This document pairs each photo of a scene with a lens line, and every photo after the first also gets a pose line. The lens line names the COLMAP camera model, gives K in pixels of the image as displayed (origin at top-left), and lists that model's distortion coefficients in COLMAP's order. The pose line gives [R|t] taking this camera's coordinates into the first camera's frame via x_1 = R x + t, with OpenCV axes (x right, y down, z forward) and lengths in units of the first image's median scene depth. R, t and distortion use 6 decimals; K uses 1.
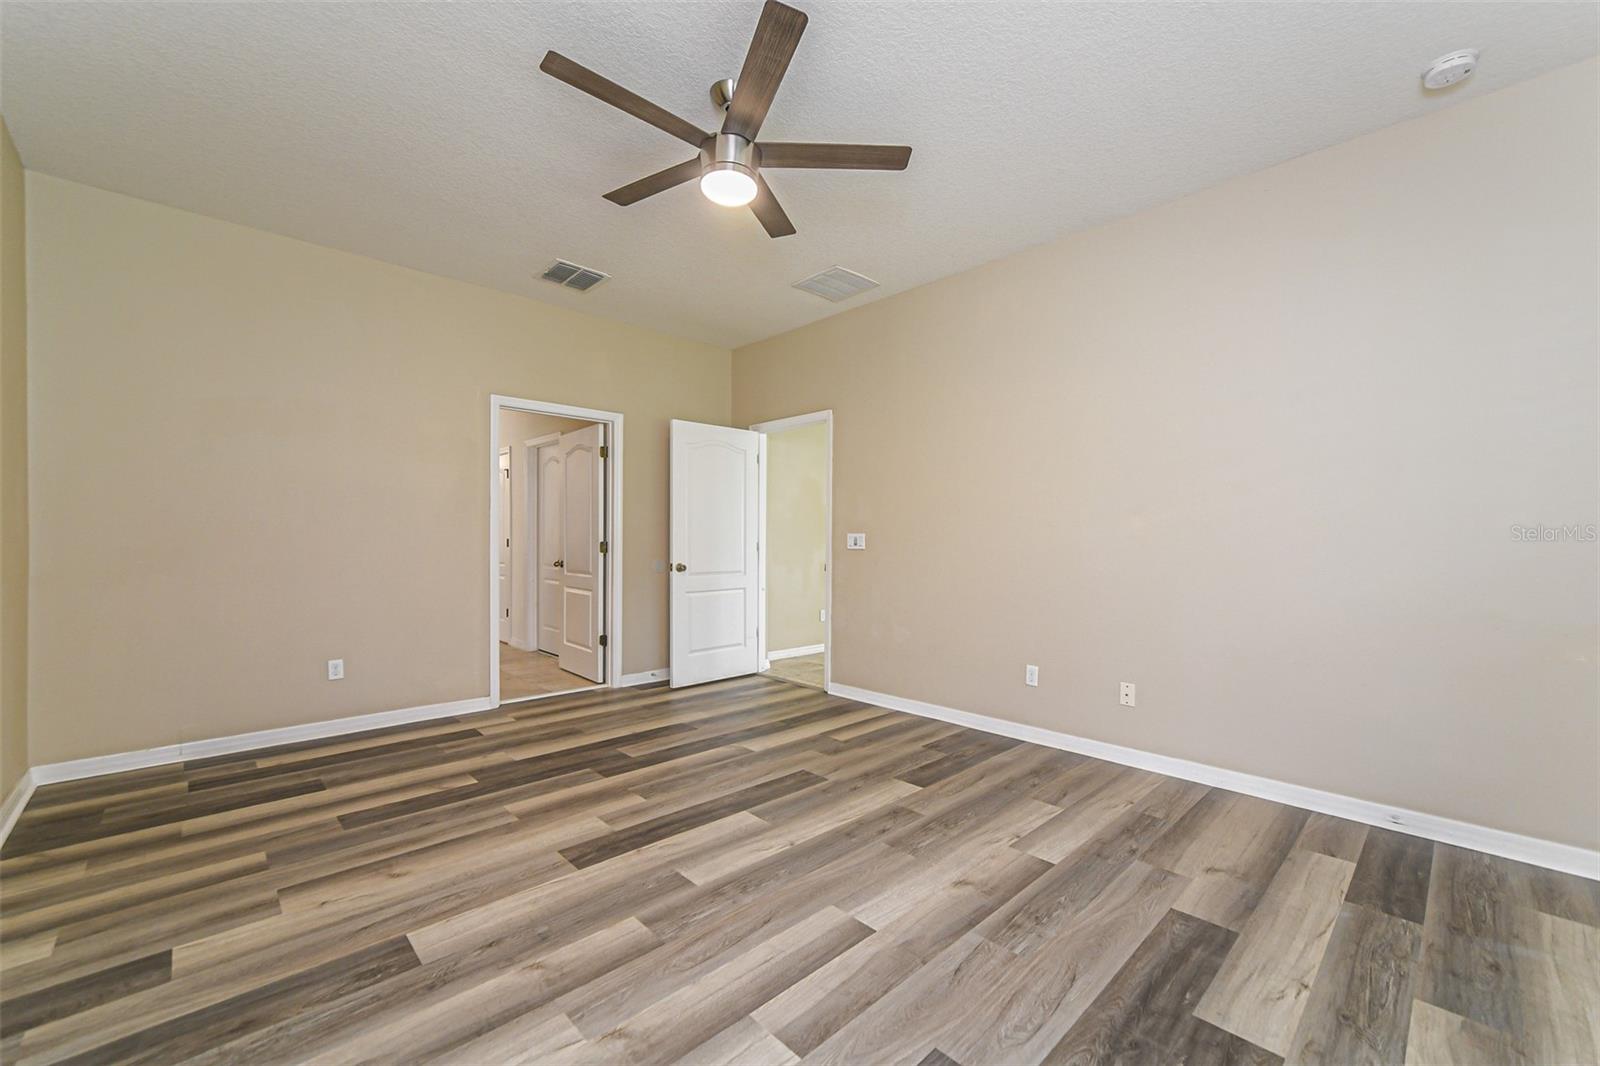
lens RADIAL K [[630.3, 0, 816.5], [0, 630.3, 542.7], [0, 0, 1]] dist [0.001205, 0.000624]
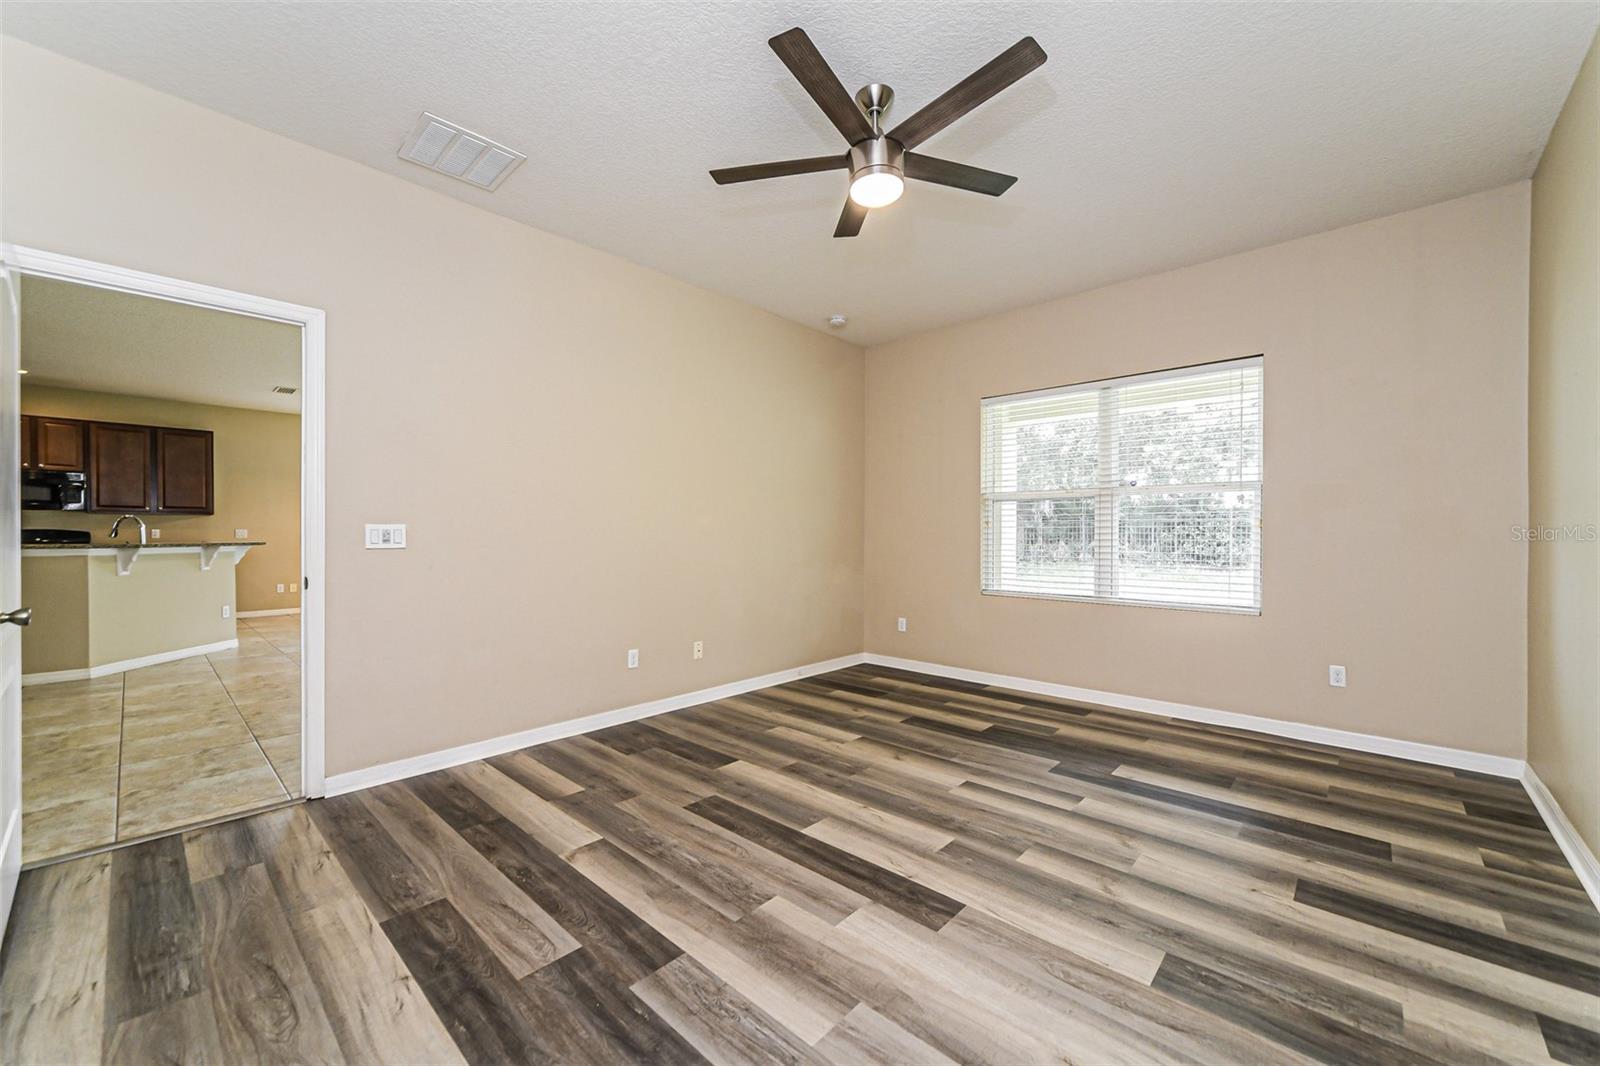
lens RADIAL K [[630.3, 0, 795.6], [0, 630.3, 534.1], [0, 0, 1]] dist [0.001205, 0.000624]
pose [[-0.045718, -0.002545, 0.998951, -1.088208], [0.001317, 0.999996, 0.002608, -0.010533], [-0.998954, 0.001435, -0.045714, 1.106845]]
